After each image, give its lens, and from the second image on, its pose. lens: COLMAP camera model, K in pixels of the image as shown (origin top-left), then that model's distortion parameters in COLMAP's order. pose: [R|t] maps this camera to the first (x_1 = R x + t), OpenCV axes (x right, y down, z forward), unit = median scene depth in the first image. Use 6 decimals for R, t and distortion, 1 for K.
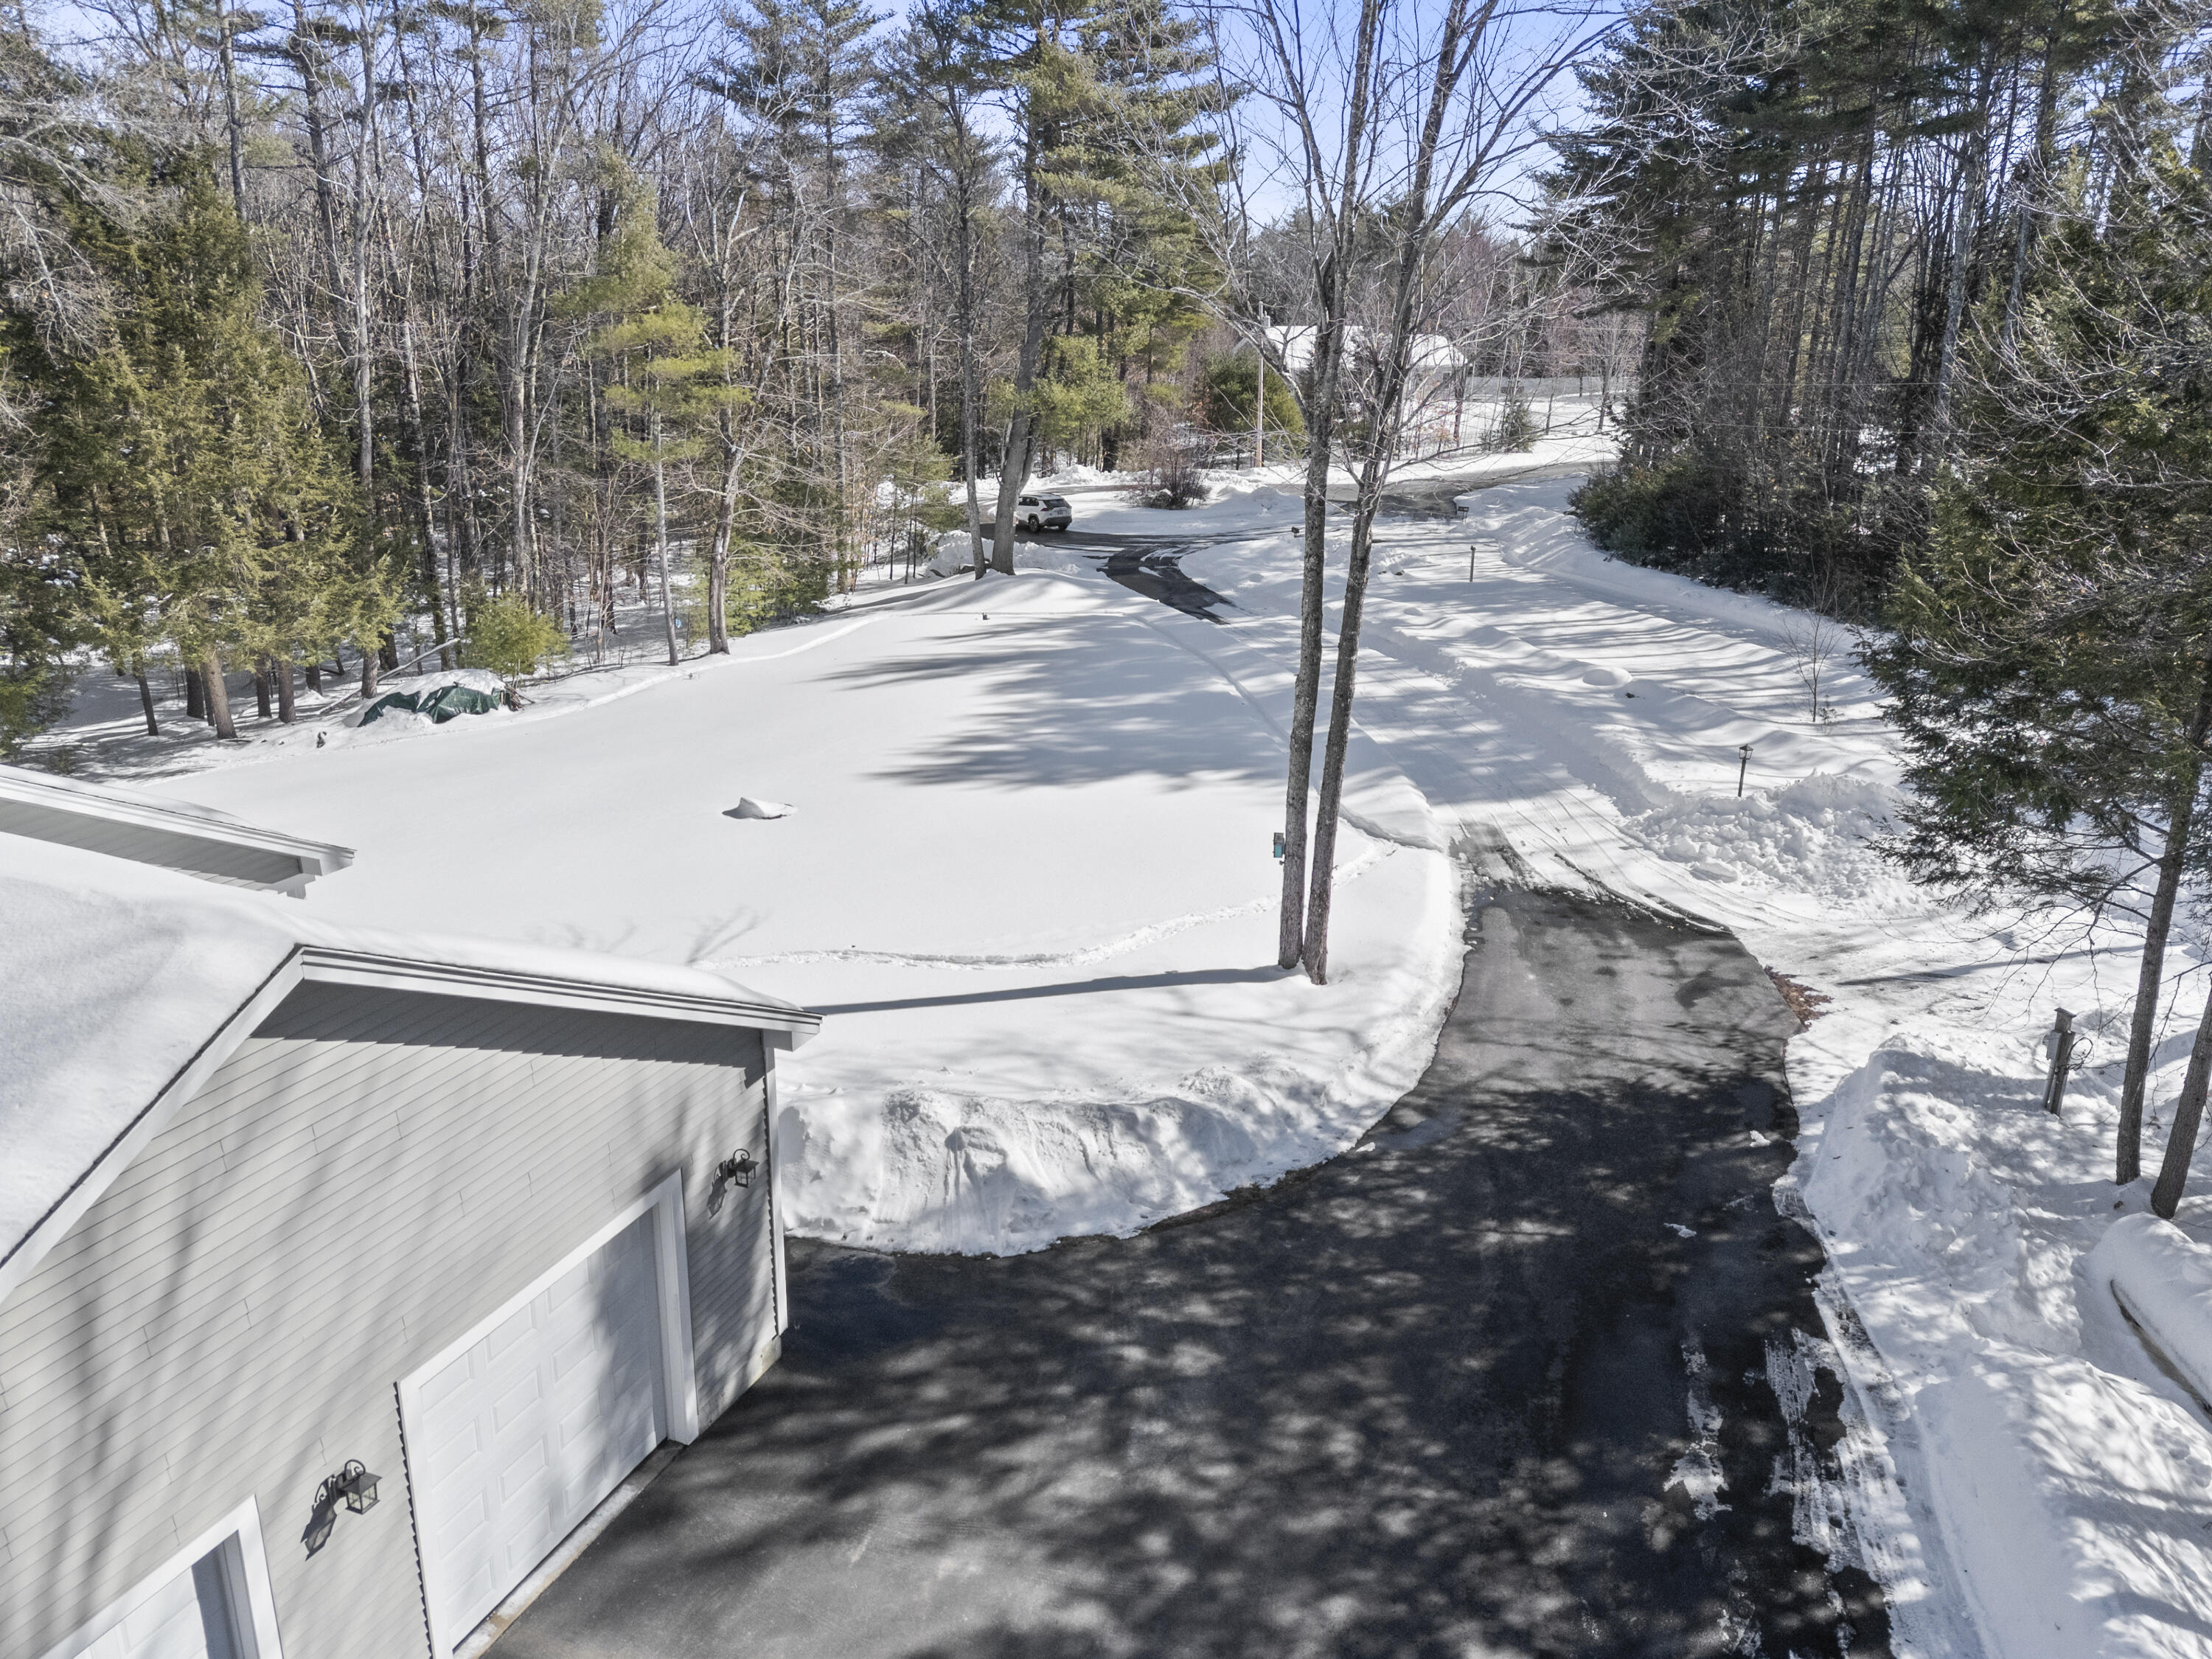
lens RADIAL K [[1629.3, 0, 1106.0], [0, 1629.3, 829.5], [0, 0, 1]] dist [0.076111, -0.062391]
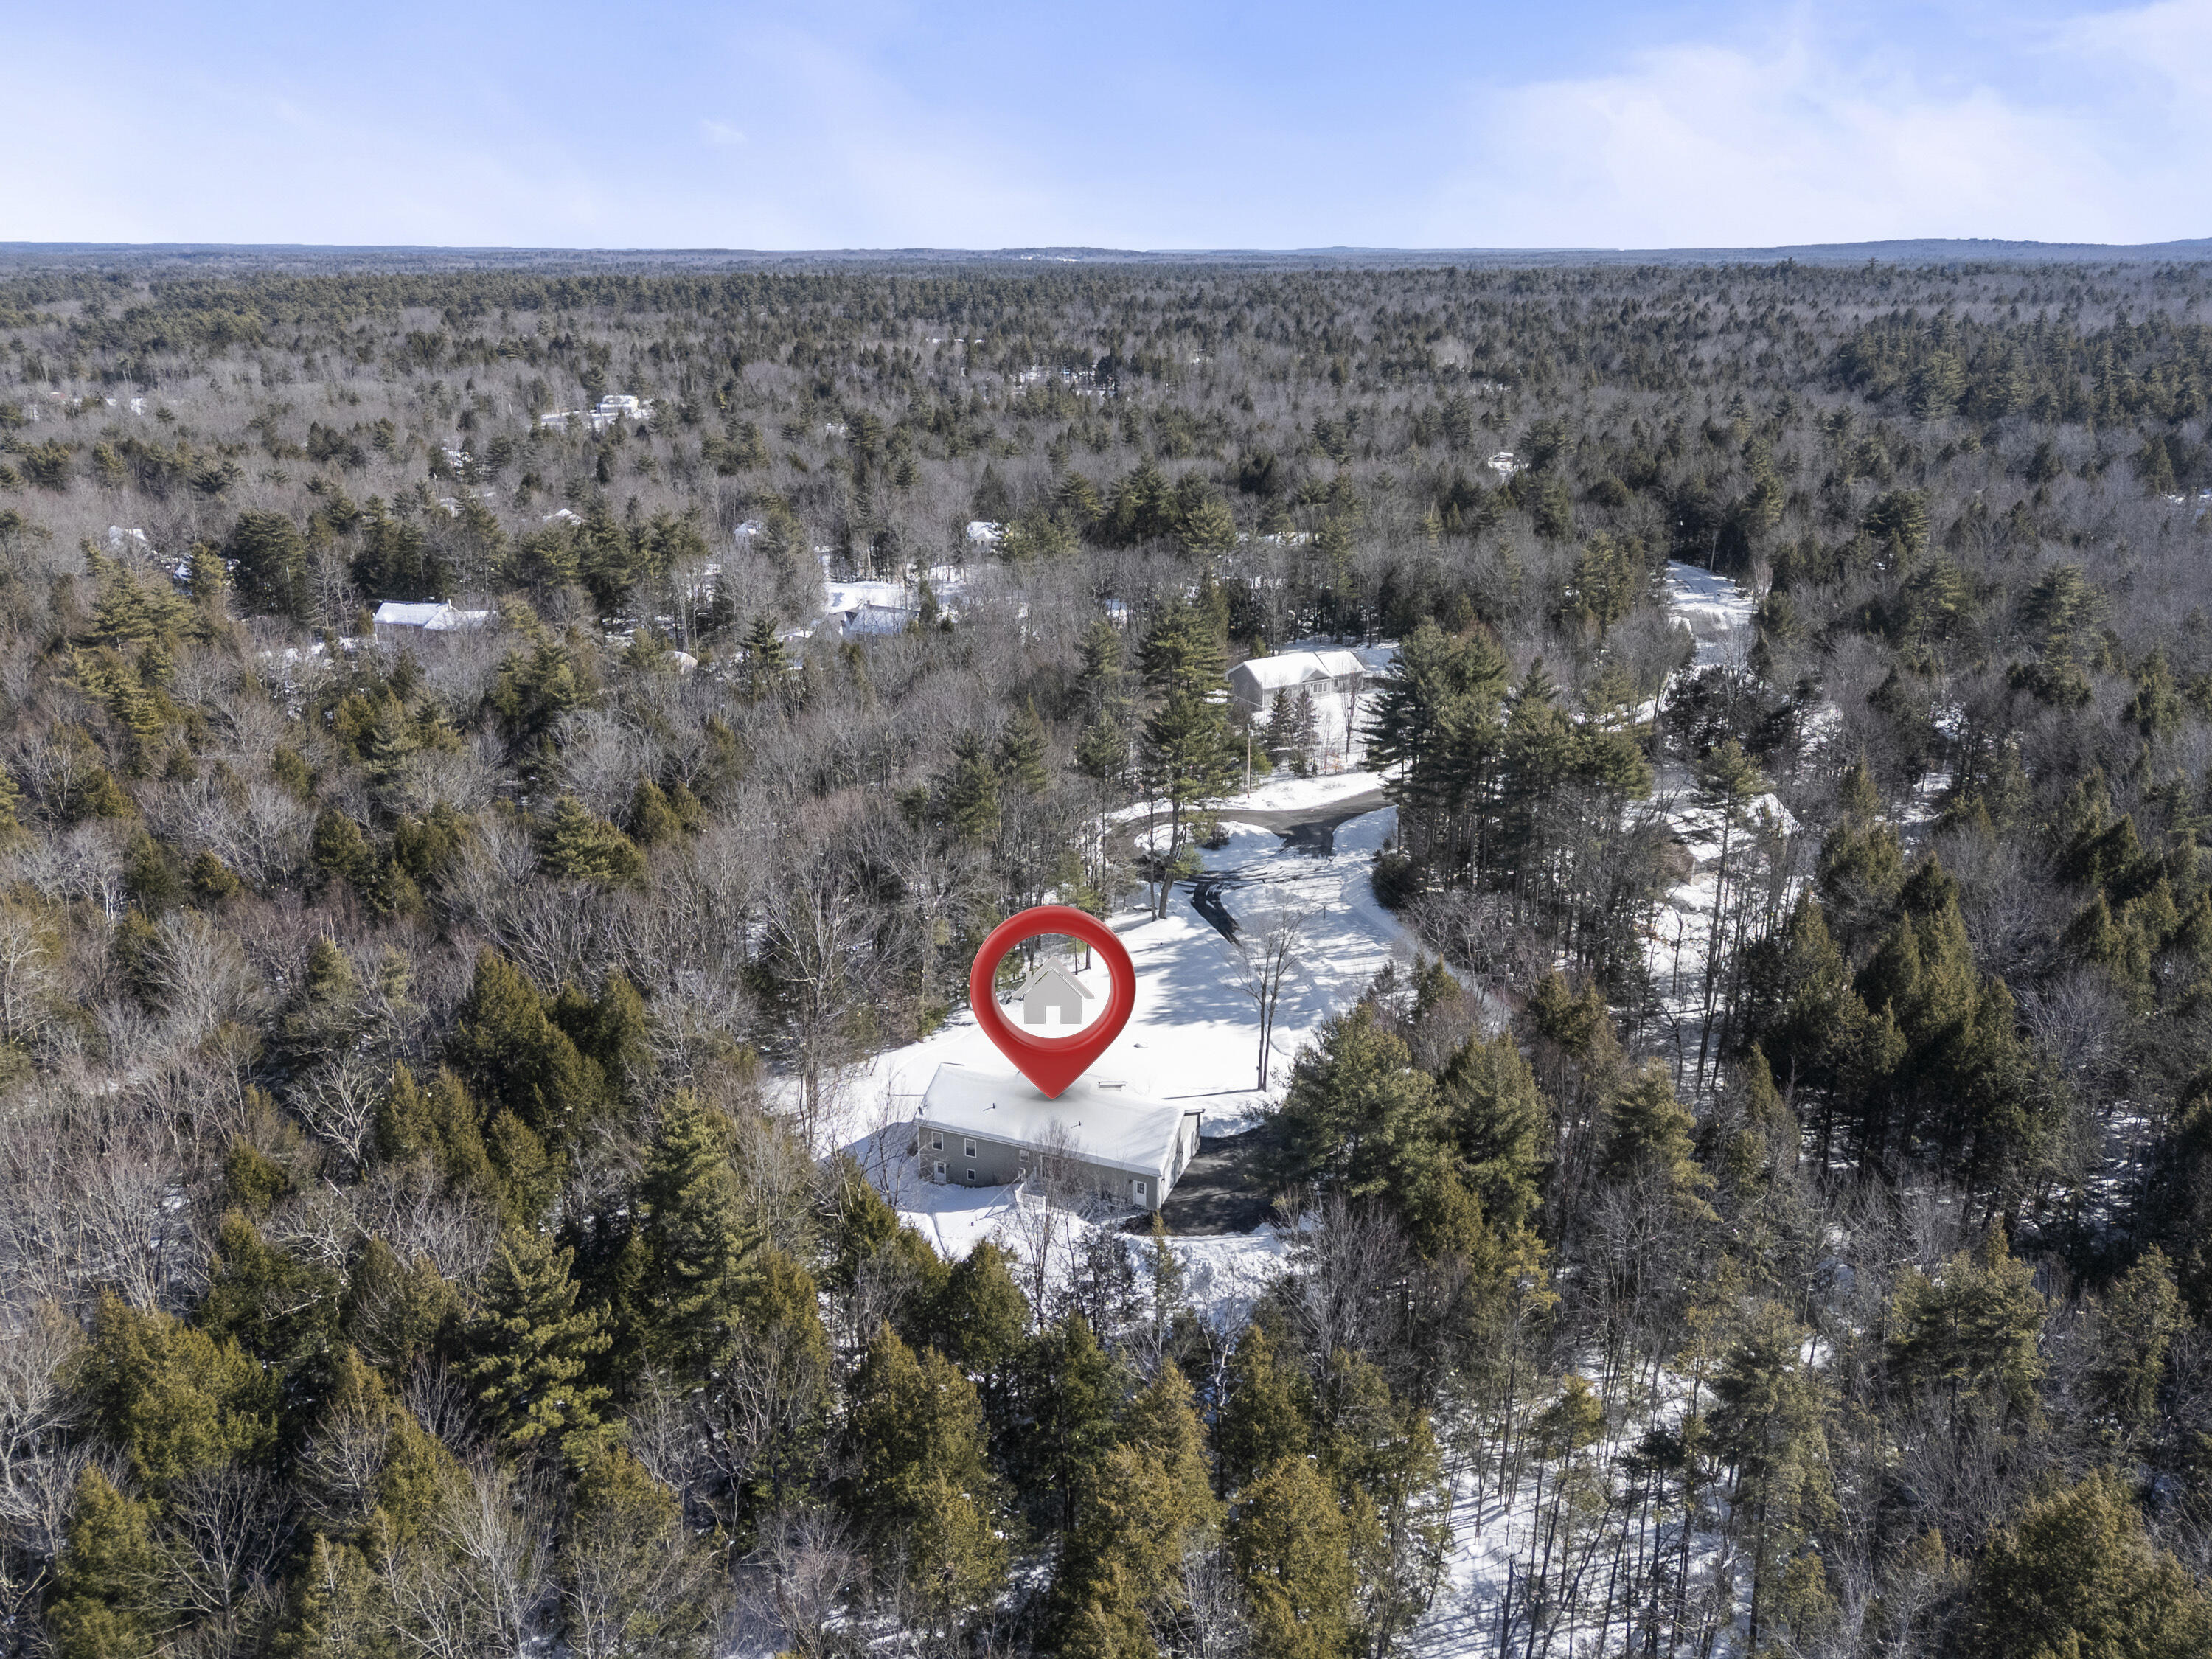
lens RADIAL K [[1629.3, 0, 1106.0], [0, 1629.3, 829.5], [0, 0, 1]] dist [0.076111, -0.062391]
pose [[0.999843, -0.015477, 0.008580, -0.372382], [0.015156, 0.999227, 0.036278, -0.844636], [-0.009135, -0.036142, 0.999305, -3.788475]]
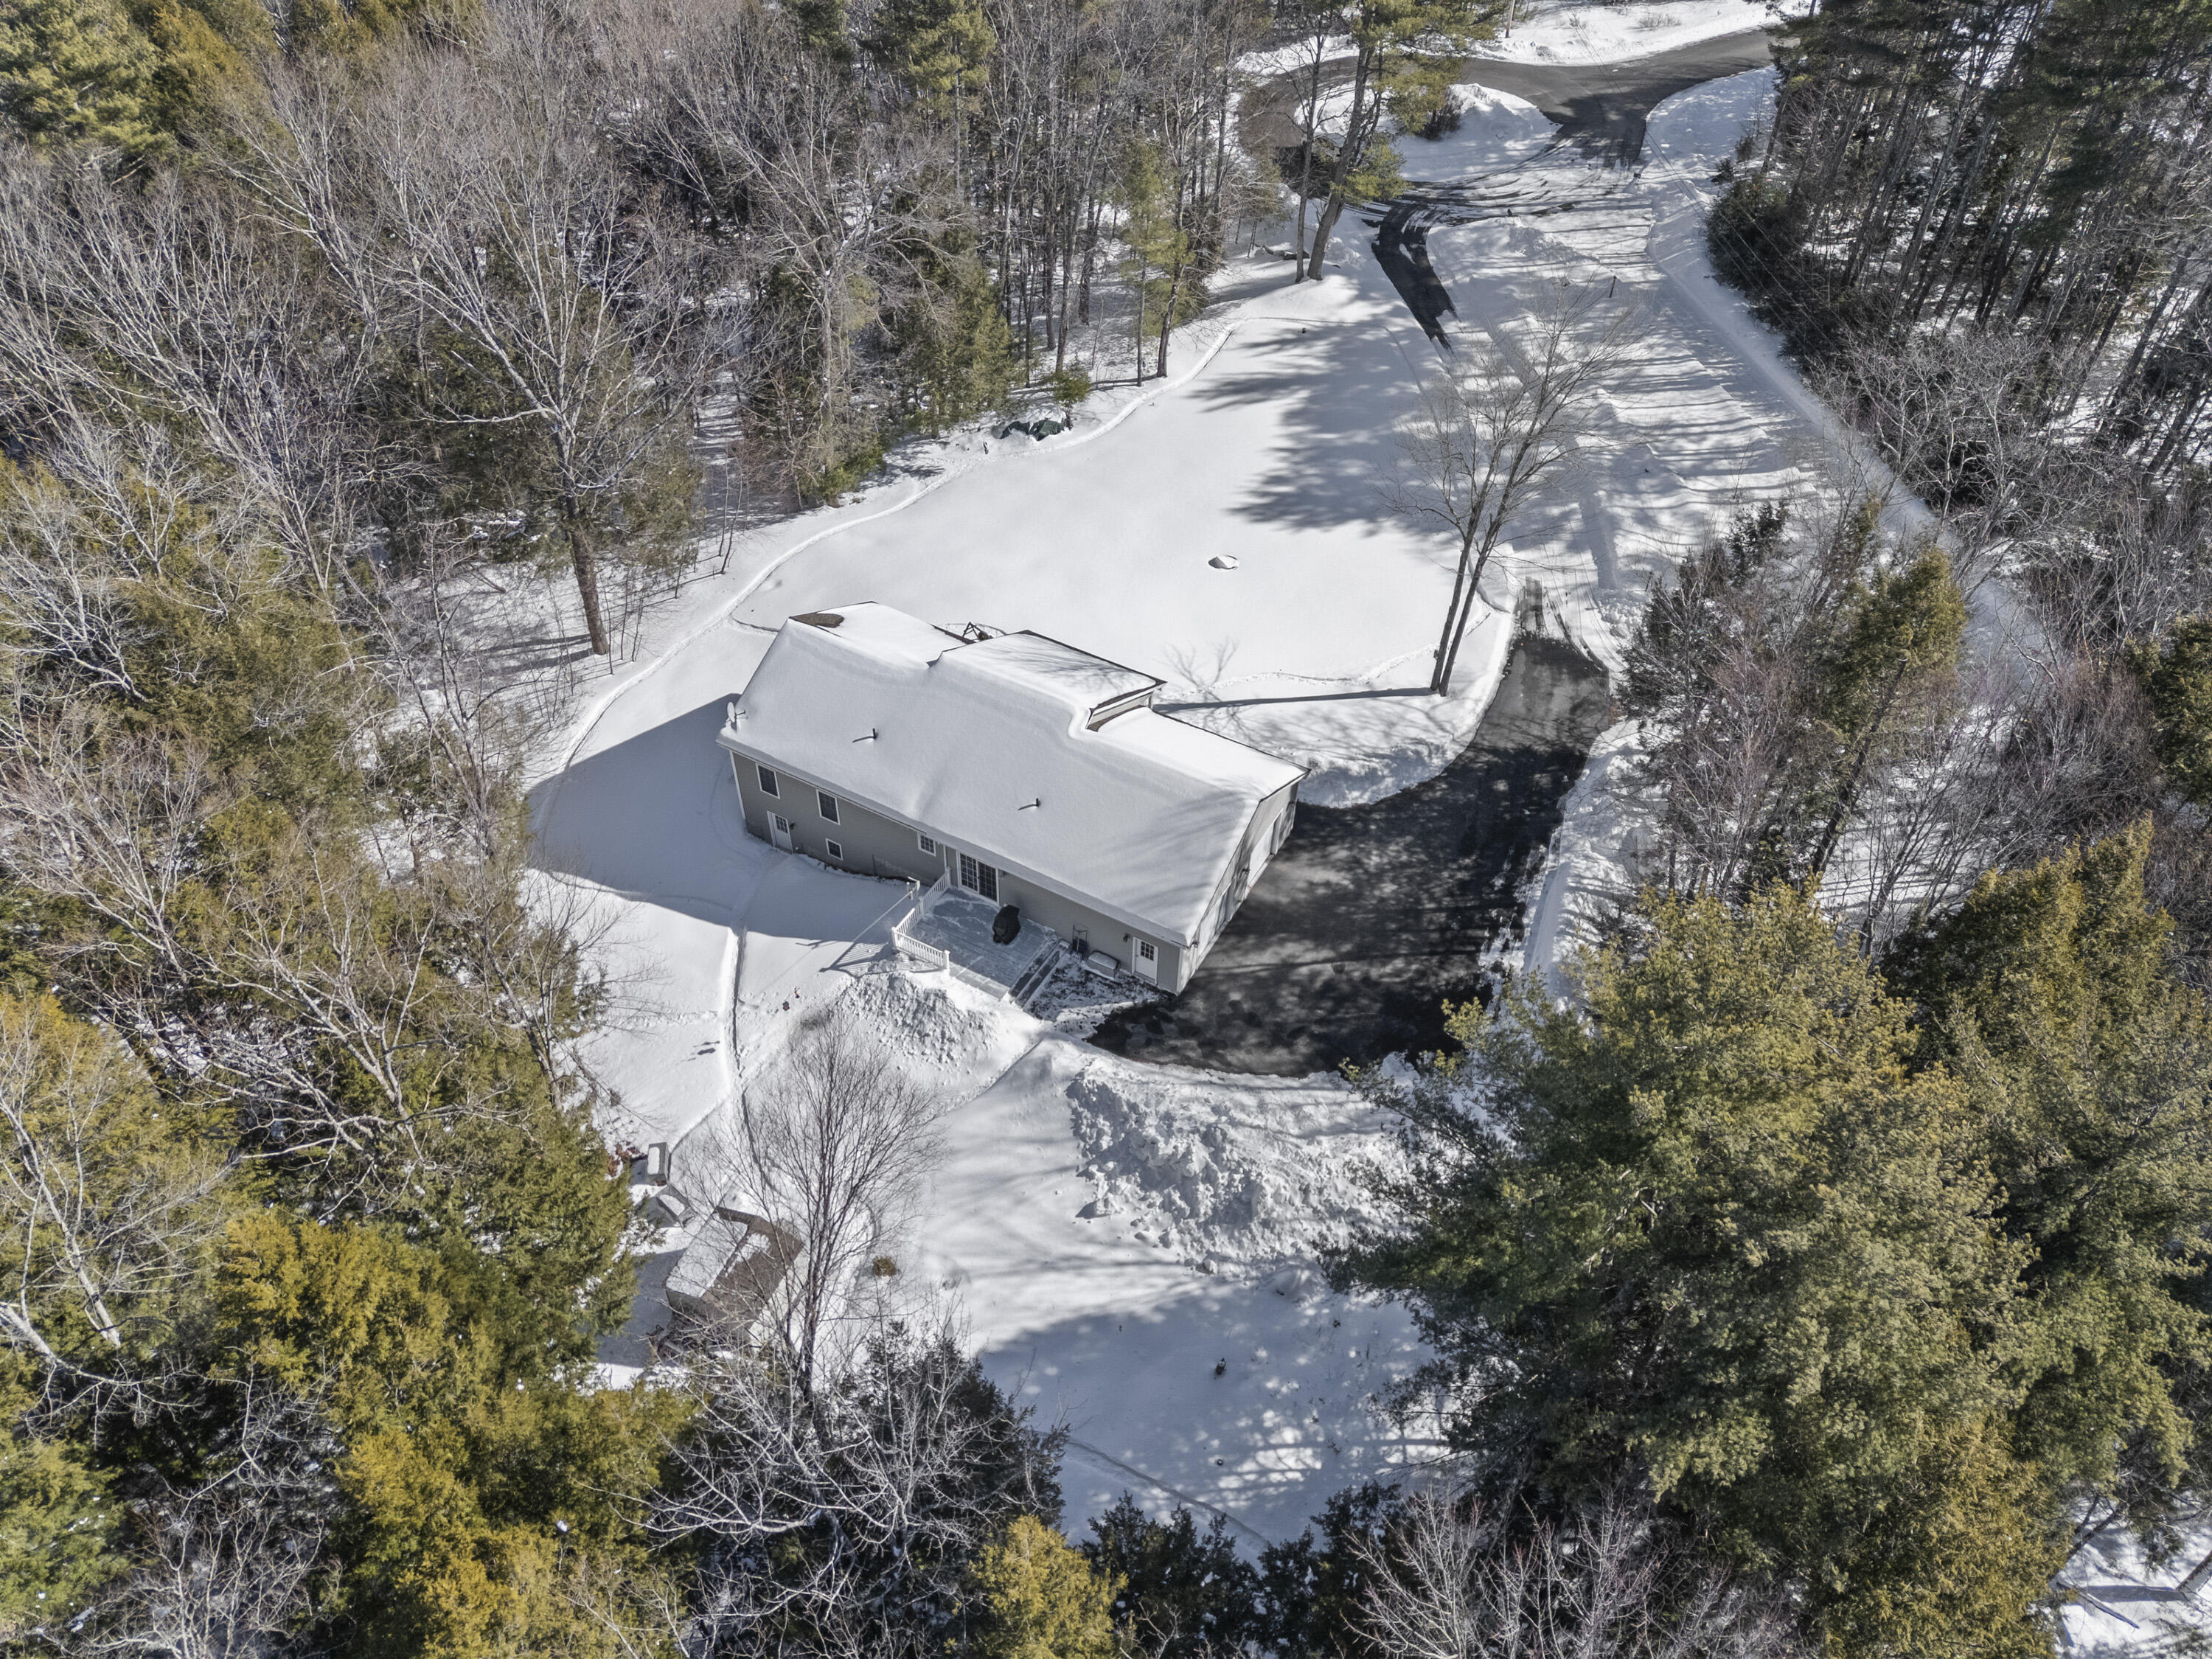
lens RADIAL K [[1629.3, 0, 1106.0], [0, 1629.3, 829.5], [0, 0, 1]] dist [0.076111, -0.062391]
pose [[0.992383, 0.090632, -0.083439, -0.164610], [-0.042040, 0.885802, 0.462154, -0.836411], [0.115796, -0.455126, 0.882865, -1.431573]]
